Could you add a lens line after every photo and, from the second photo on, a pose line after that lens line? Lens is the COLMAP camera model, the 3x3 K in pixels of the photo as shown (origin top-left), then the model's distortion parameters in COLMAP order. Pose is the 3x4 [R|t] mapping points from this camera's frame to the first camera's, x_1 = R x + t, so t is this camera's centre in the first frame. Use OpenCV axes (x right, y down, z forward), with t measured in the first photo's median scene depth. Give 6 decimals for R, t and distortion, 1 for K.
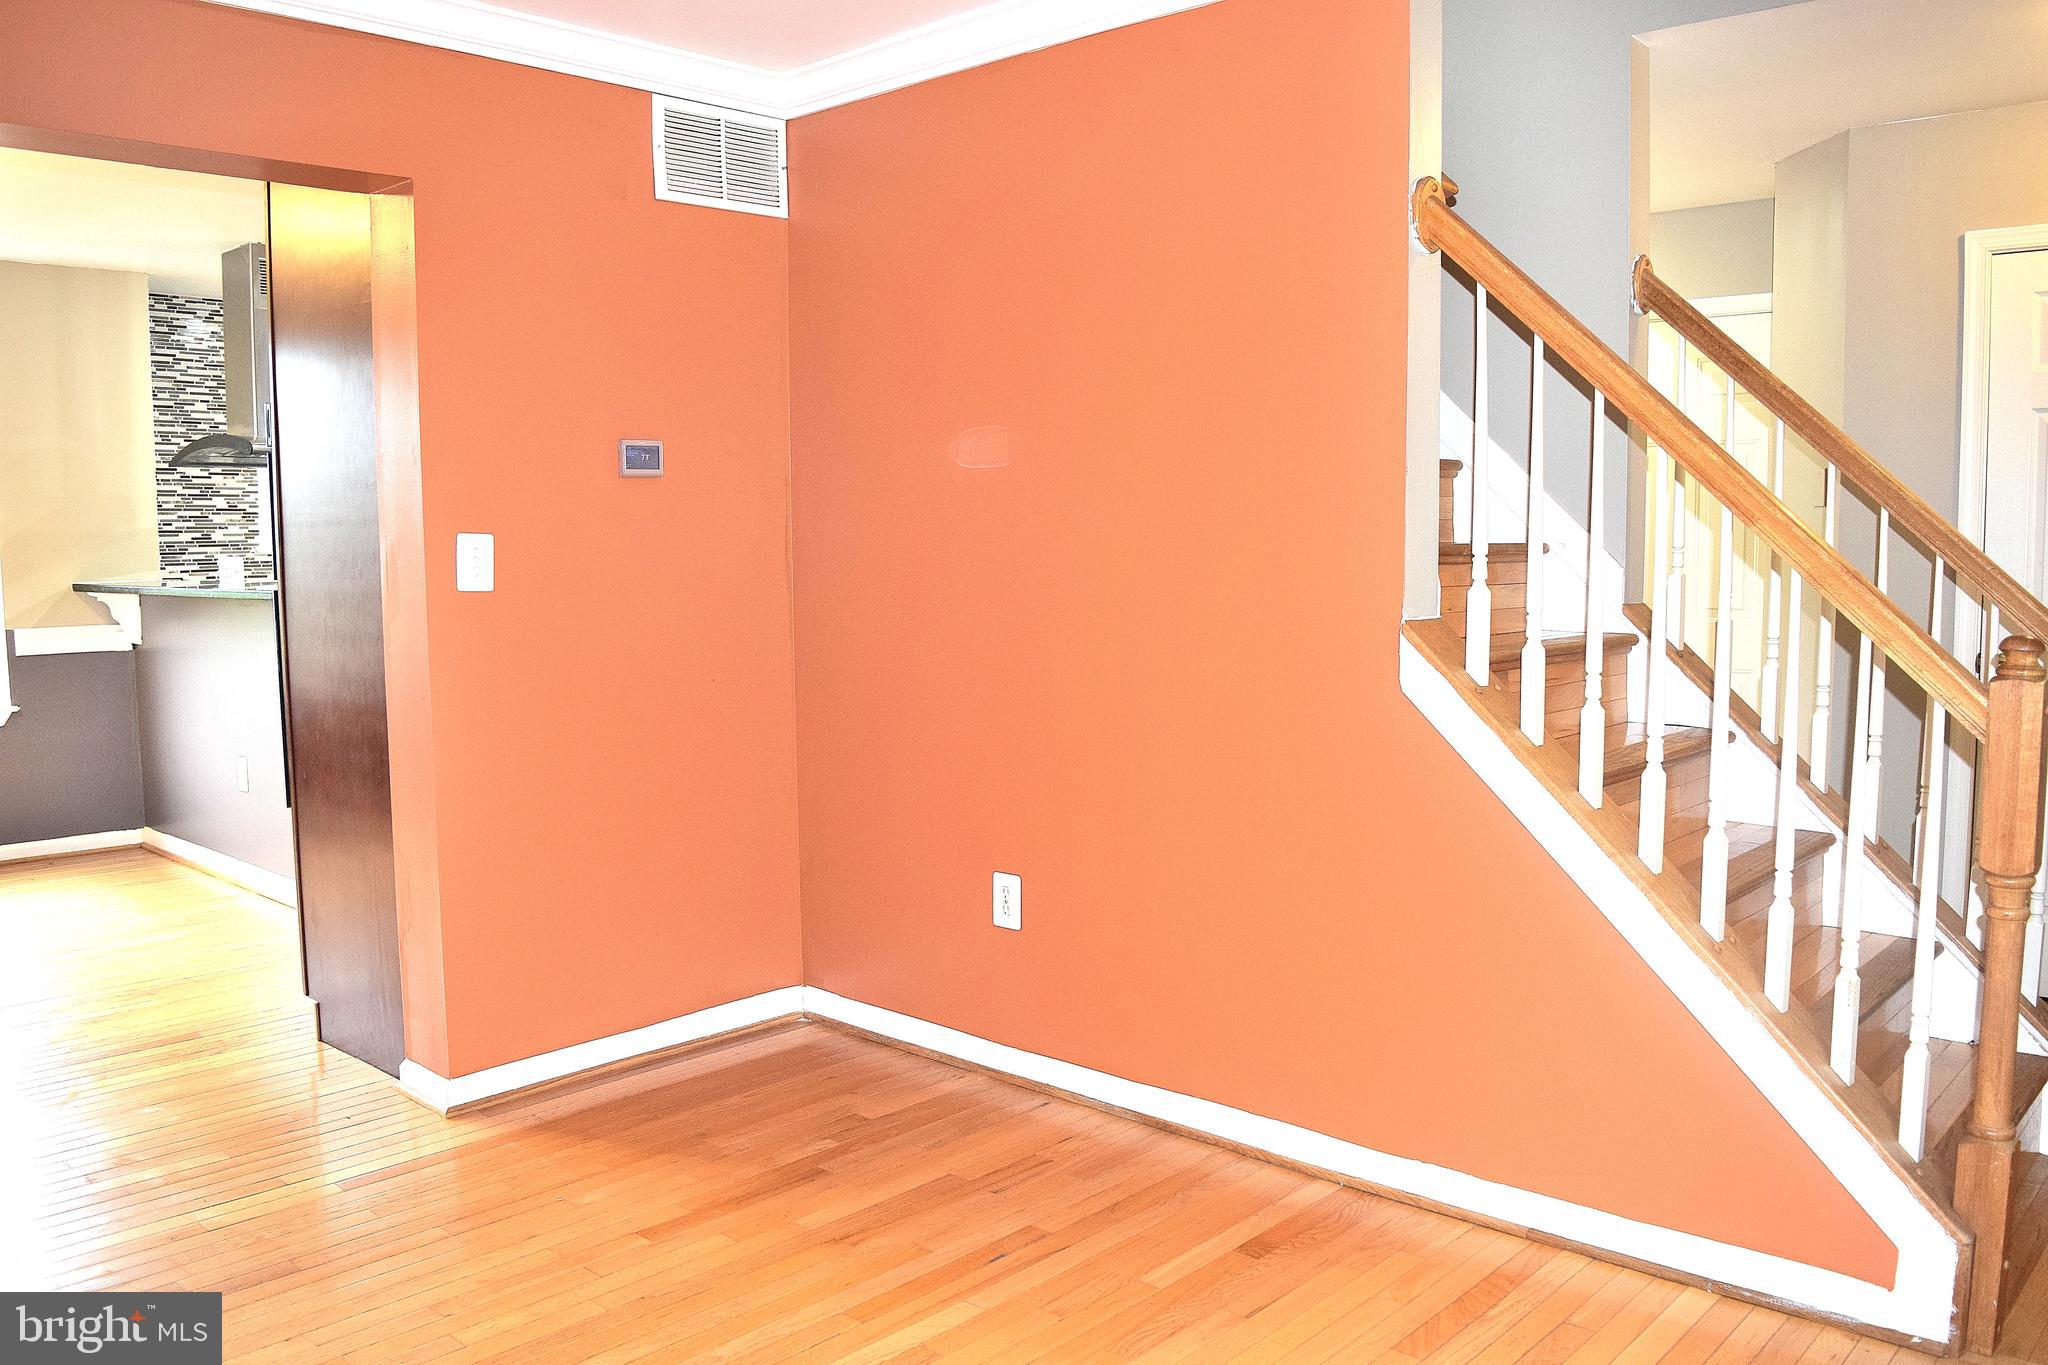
lens RADIAL K [[1617.2, 0, 1017.7], [0, 1617.2, 691.3], [0, 0, 1]] dist [-0.095700, 0.025623]
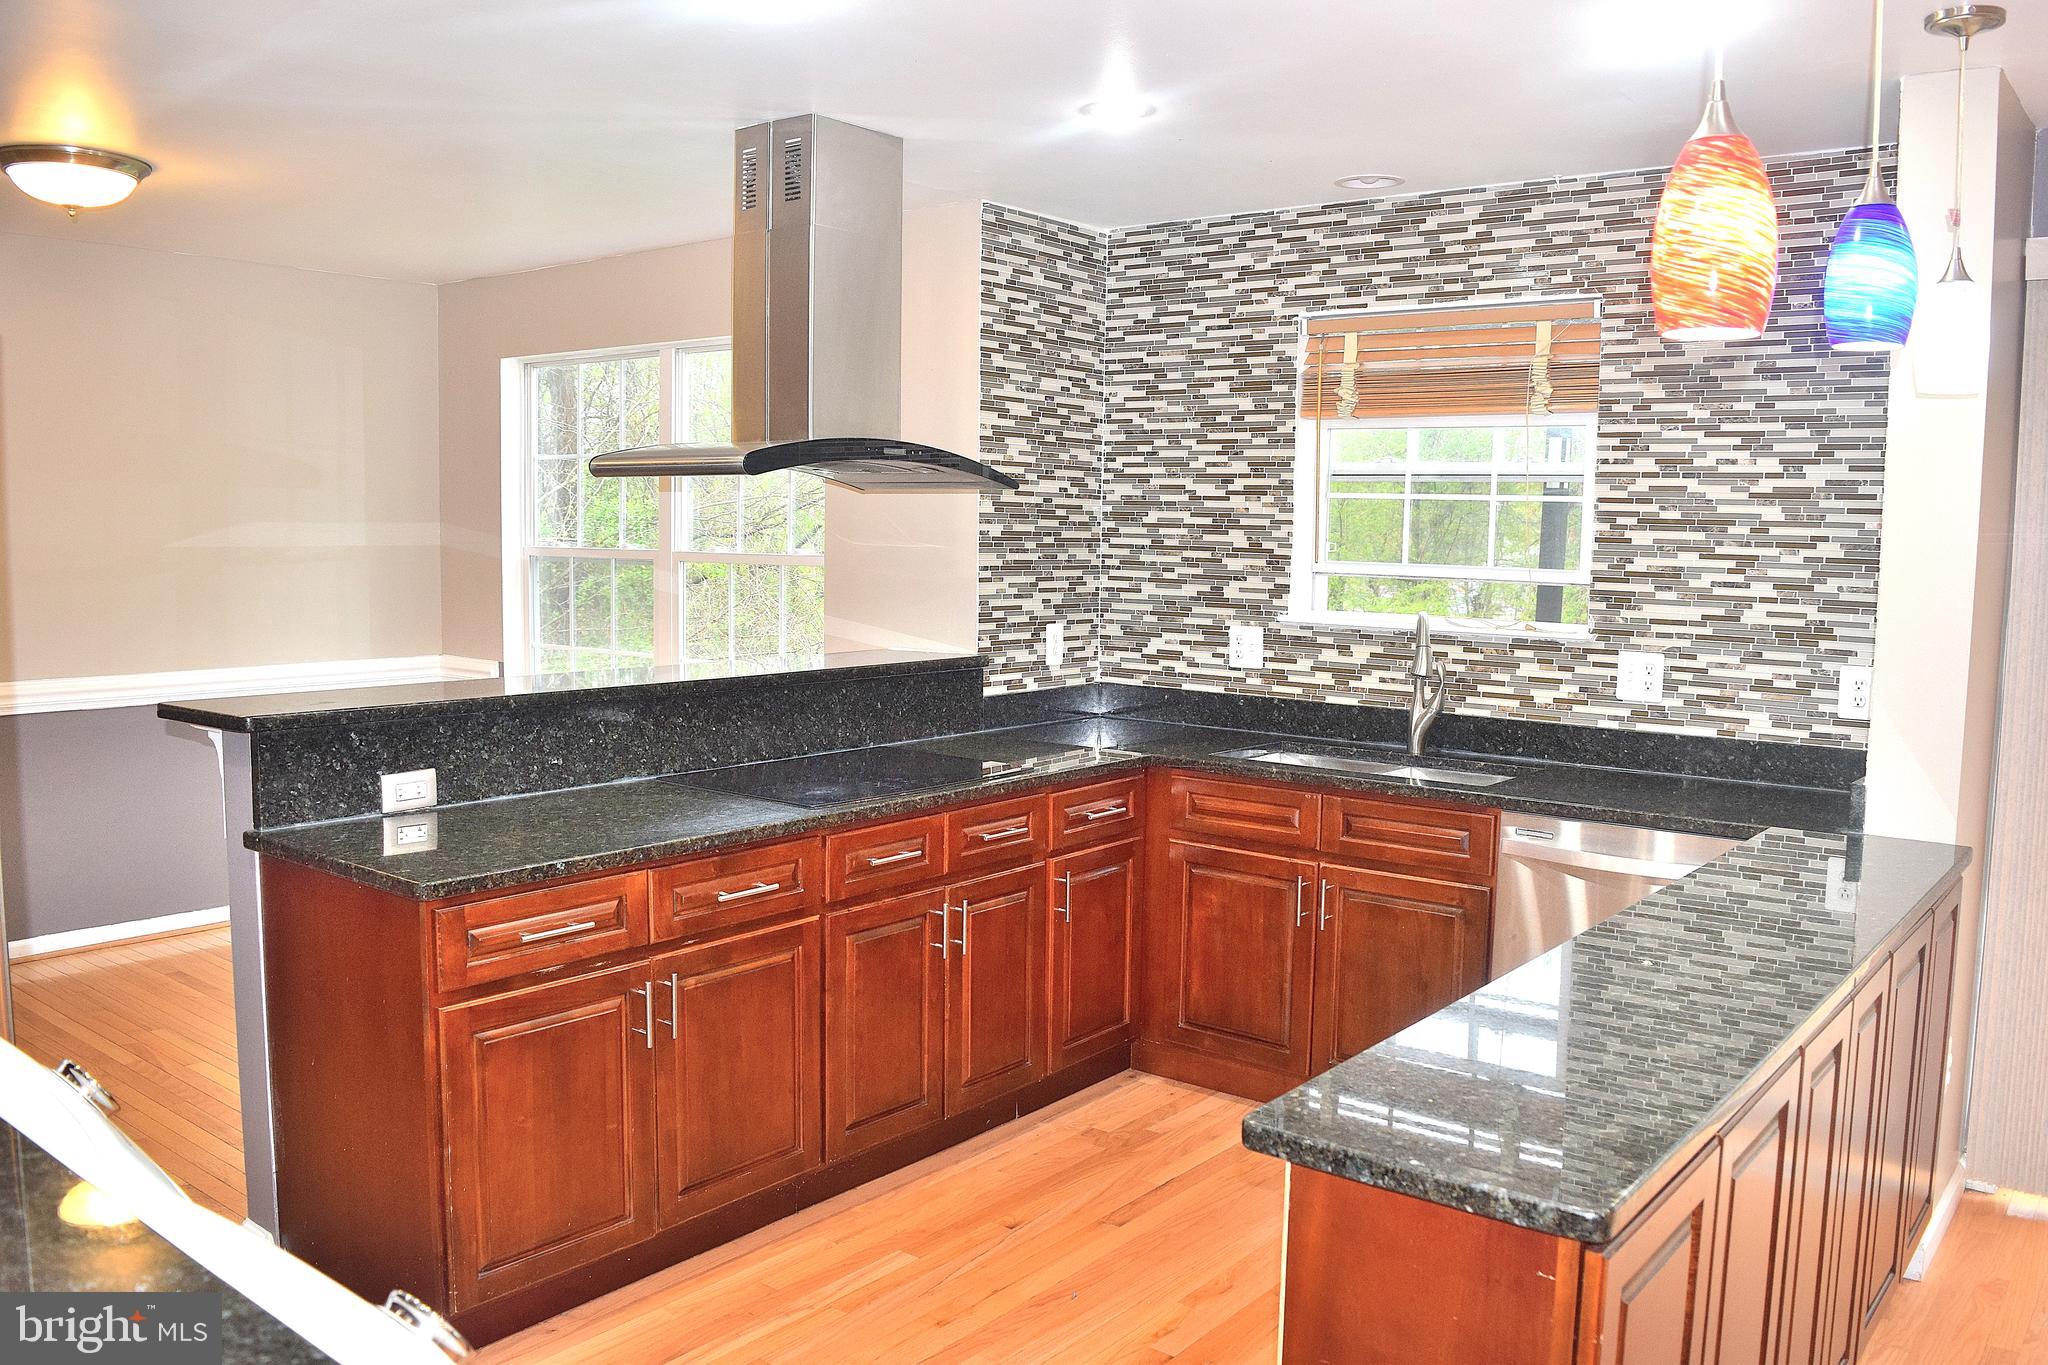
lens RADIAL K [[1617.2, 0, 1020.0], [0, 1617.2, 678.9], [0, 0, 1]] dist [-0.095700, 0.025623]
pose [[0.052359, 0.110683, -0.992476, 0.135718], [-0.105102, 0.988930, 0.104743, -0.123238], [0.993082, 0.098827, 0.063412, 0.884115]]
